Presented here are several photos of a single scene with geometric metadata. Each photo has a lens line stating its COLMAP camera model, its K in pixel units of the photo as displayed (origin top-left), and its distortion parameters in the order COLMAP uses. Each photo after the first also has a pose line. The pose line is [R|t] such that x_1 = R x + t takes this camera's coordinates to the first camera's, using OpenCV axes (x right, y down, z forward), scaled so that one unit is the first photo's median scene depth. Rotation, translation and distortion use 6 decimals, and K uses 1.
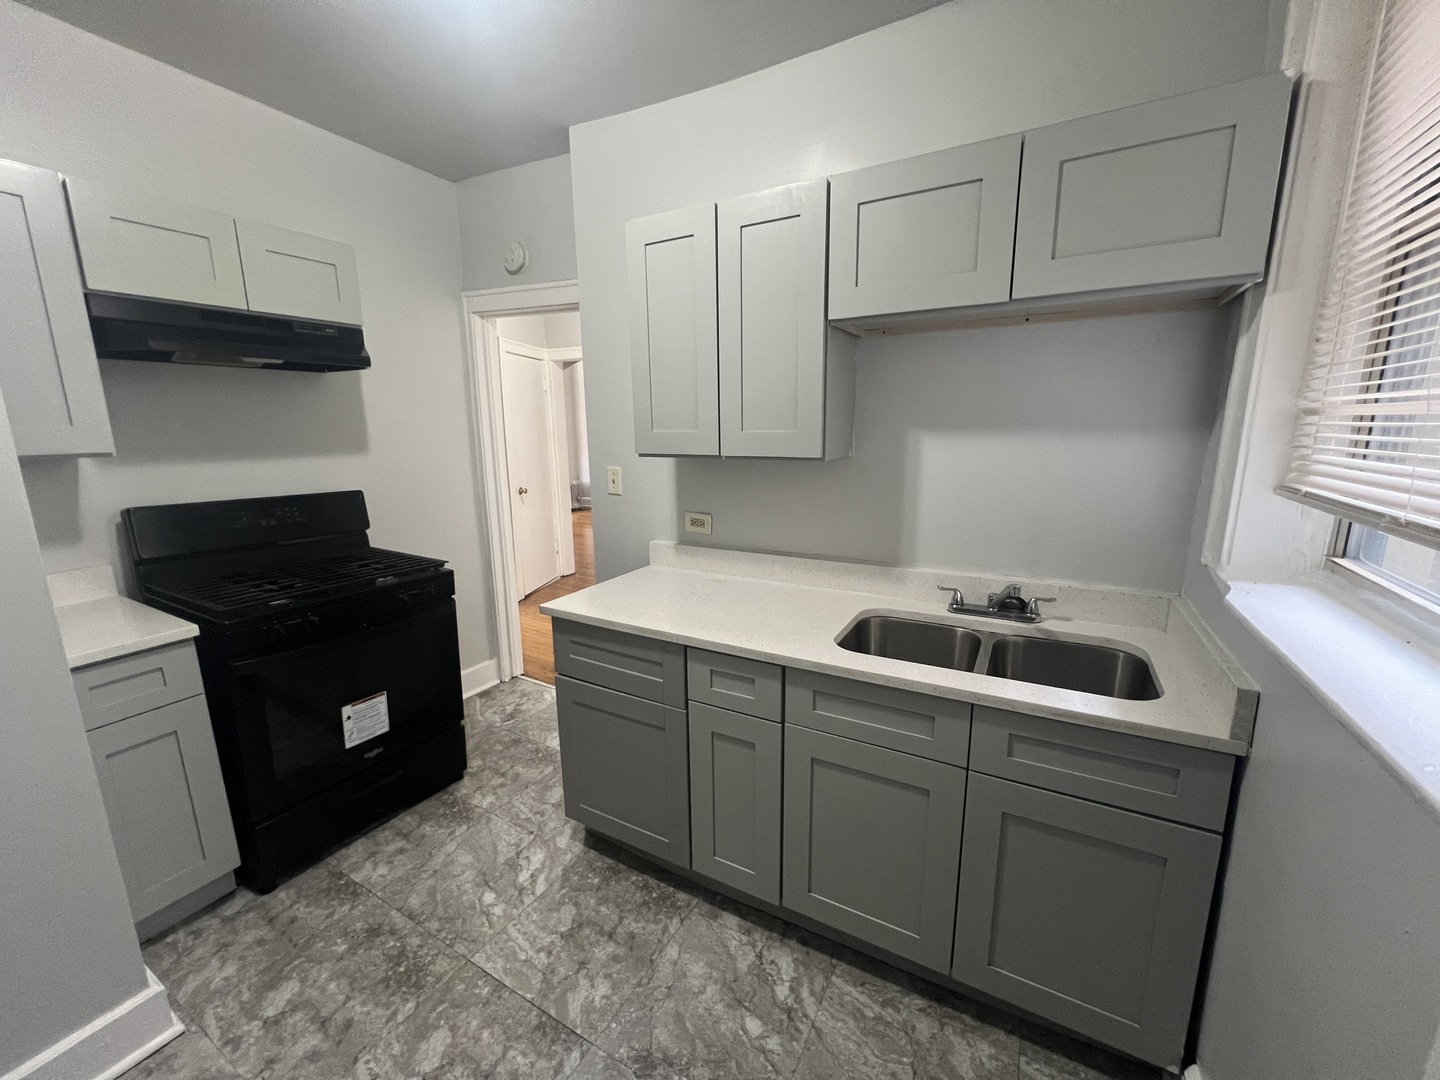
lens RADIAL K [[577.5, 0, 715.9], [0, 577.5, 542.8], [0, 0, 1]] dist [-0.000025, 0.000113]
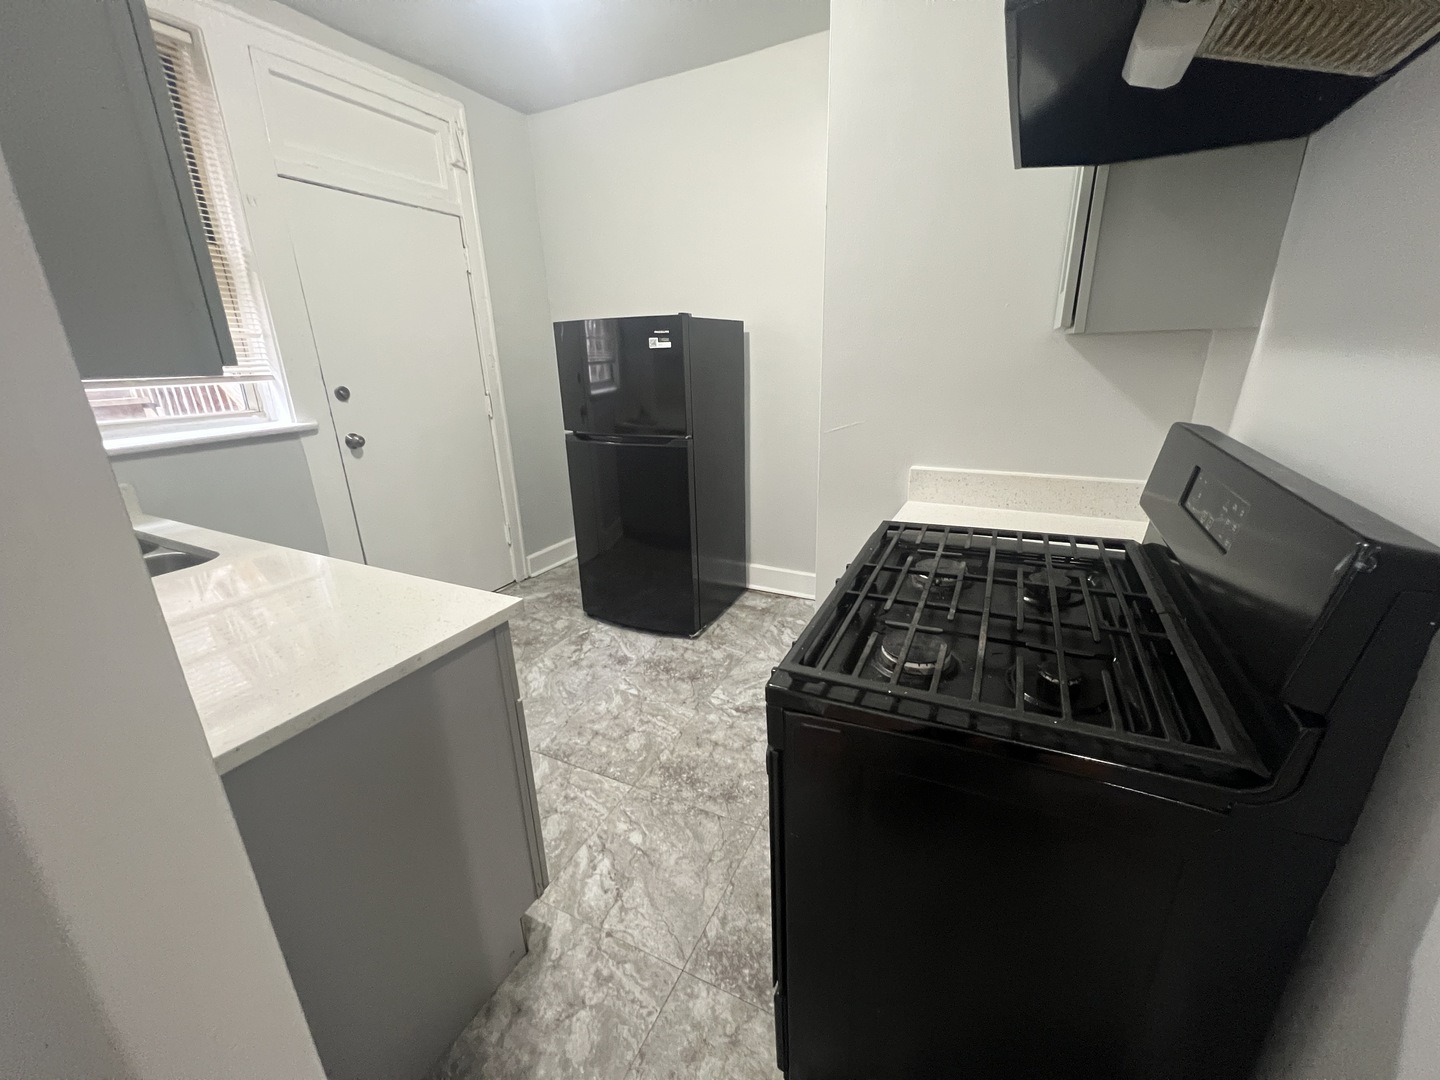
lens RADIAL K [[577.5, 0, 725.2], [0, 577.5, 535.5], [0, 0, 1]] dist [-0.000025, 0.000113]
pose [[-0.997584, 0.052976, -0.044939, -0.502453], [0.024420, 0.873027, 0.487060, -0.261905], [0.065036, 0.484785, -0.872212, 1.532116]]
